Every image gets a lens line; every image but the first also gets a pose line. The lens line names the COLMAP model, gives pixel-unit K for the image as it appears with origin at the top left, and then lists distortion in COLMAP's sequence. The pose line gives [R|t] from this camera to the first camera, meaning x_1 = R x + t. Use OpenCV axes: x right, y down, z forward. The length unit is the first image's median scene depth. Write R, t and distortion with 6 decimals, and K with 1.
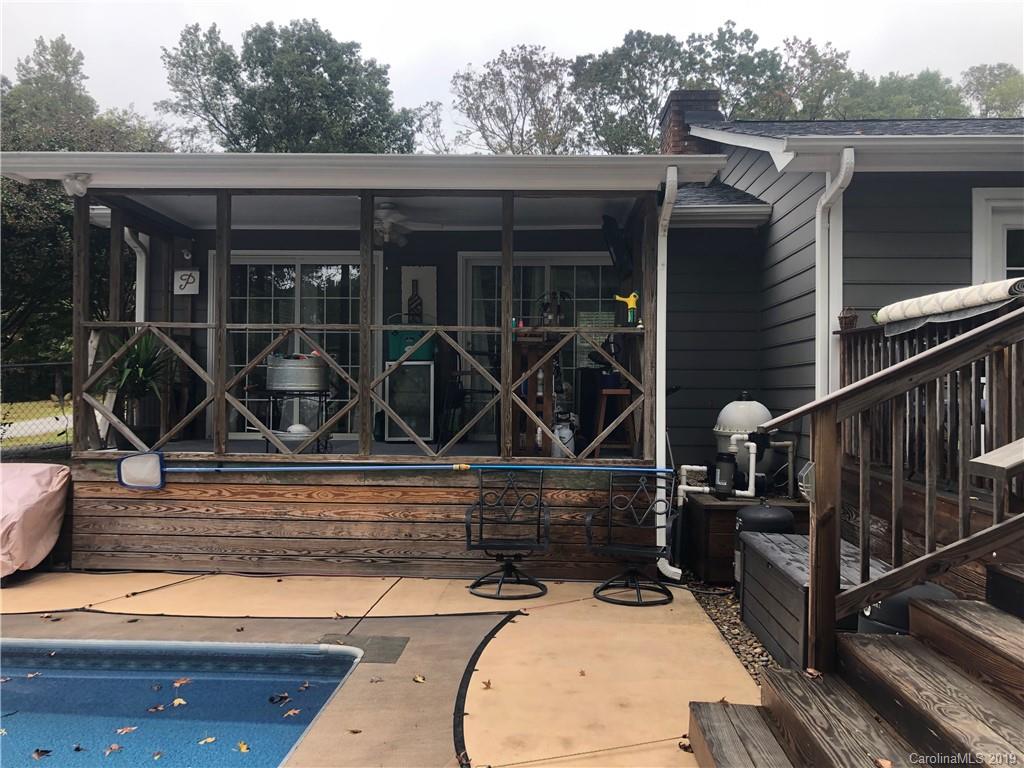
lens RADIAL K [[839.1, 0, 512.0], [0, 839.1, 382.3], [0, 0, 1]] dist [0.027648, -0.016574]
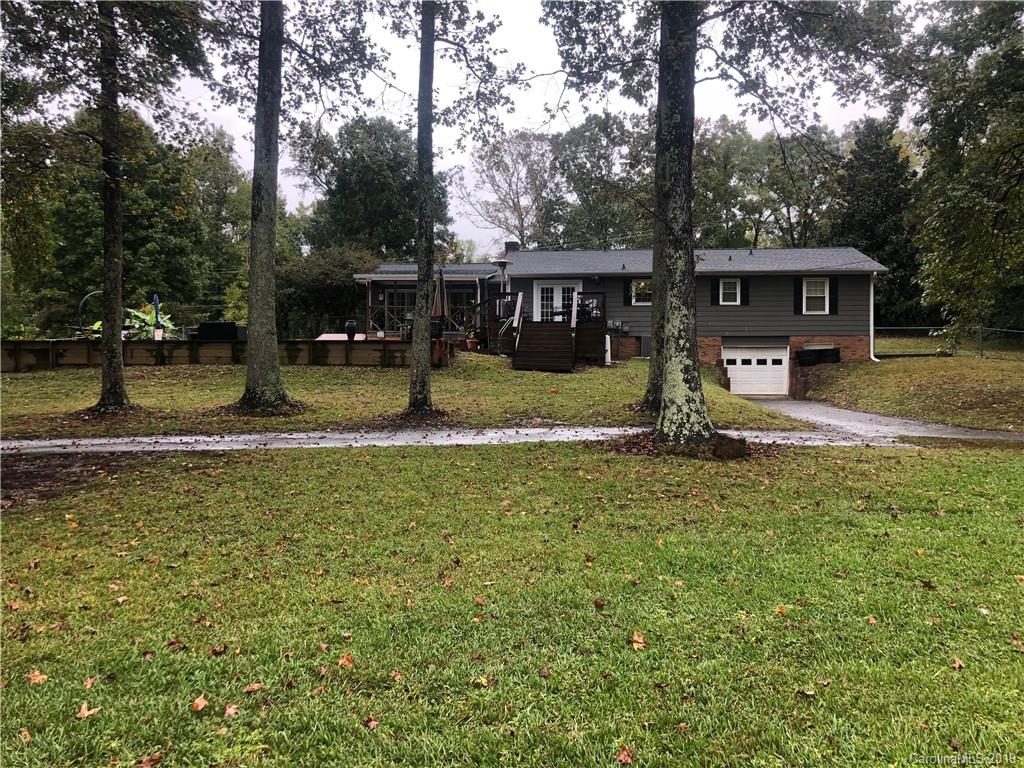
lens RADIAL K [[839.1, 0, 513.0], [0, 839.1, 383.2], [0, 0, 1]] dist [0.027648, -0.016574]
pose [[0.998775, -0.002882, -0.049394, 0.077641], [0.003538, 0.999907, 0.013201, 0.043309], [0.049351, -0.013360, 0.998692, -0.521319]]
